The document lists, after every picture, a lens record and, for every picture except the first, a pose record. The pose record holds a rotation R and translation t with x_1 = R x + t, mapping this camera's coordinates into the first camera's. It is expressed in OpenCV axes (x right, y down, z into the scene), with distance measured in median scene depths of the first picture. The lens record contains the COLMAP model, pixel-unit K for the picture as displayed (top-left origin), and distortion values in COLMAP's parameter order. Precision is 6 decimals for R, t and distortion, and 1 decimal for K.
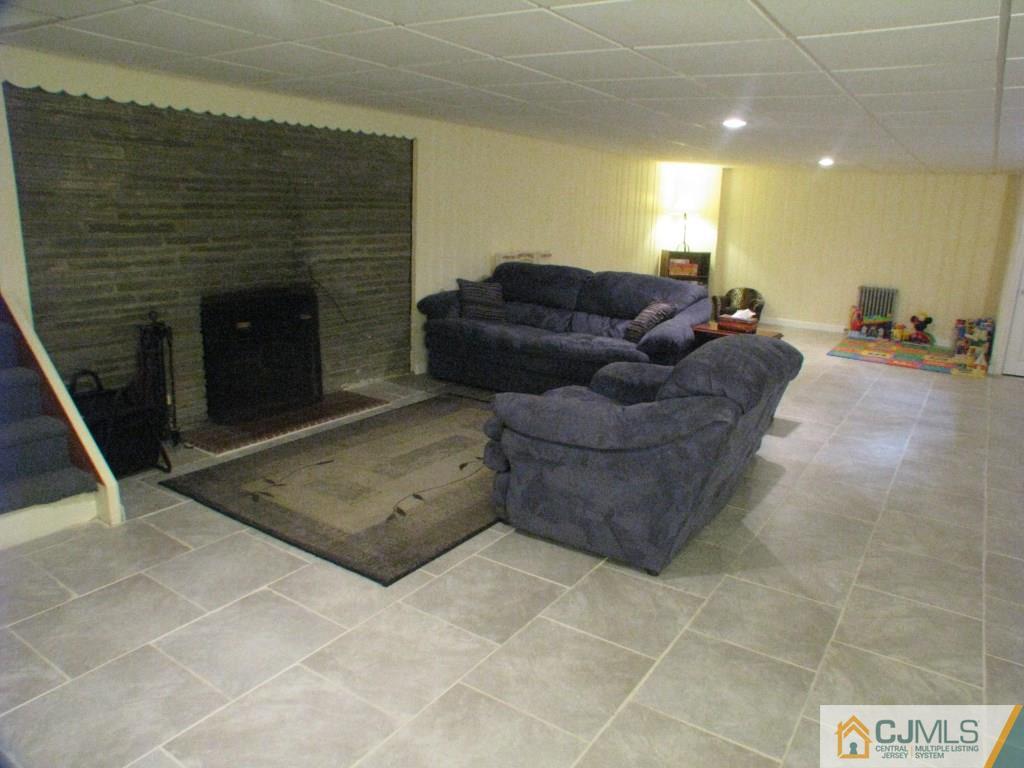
lens RADIAL K [[722.6, 0, 515.2], [0, 722.6, 381.2], [0, 0, 1]] dist [-0.062378, 0.016920]
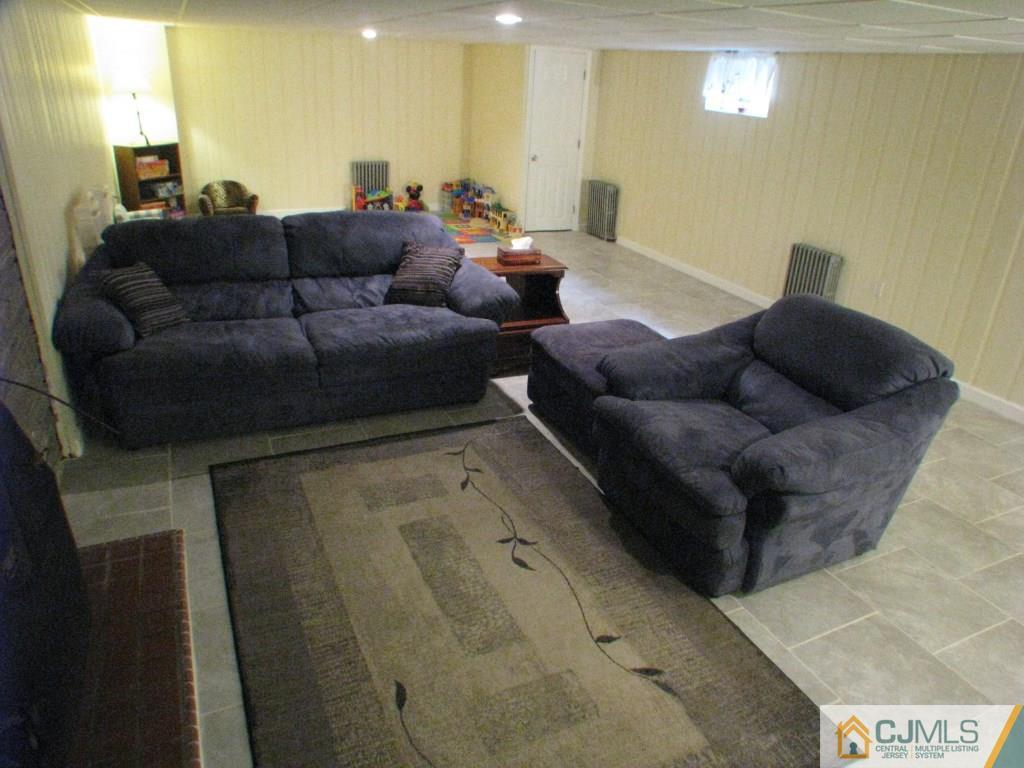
lens RADIAL K [[722.6, 0, 515.1], [0, 722.6, 391.3], [0, 0, 1]] dist [-0.062378, 0.016920]
pose [[0.516233, -0.372851, 0.771029, -0.313552], [0.181691, 0.927449, 0.326843, -0.151671], [-0.836954, -0.028638, 0.546523, 0.354658]]
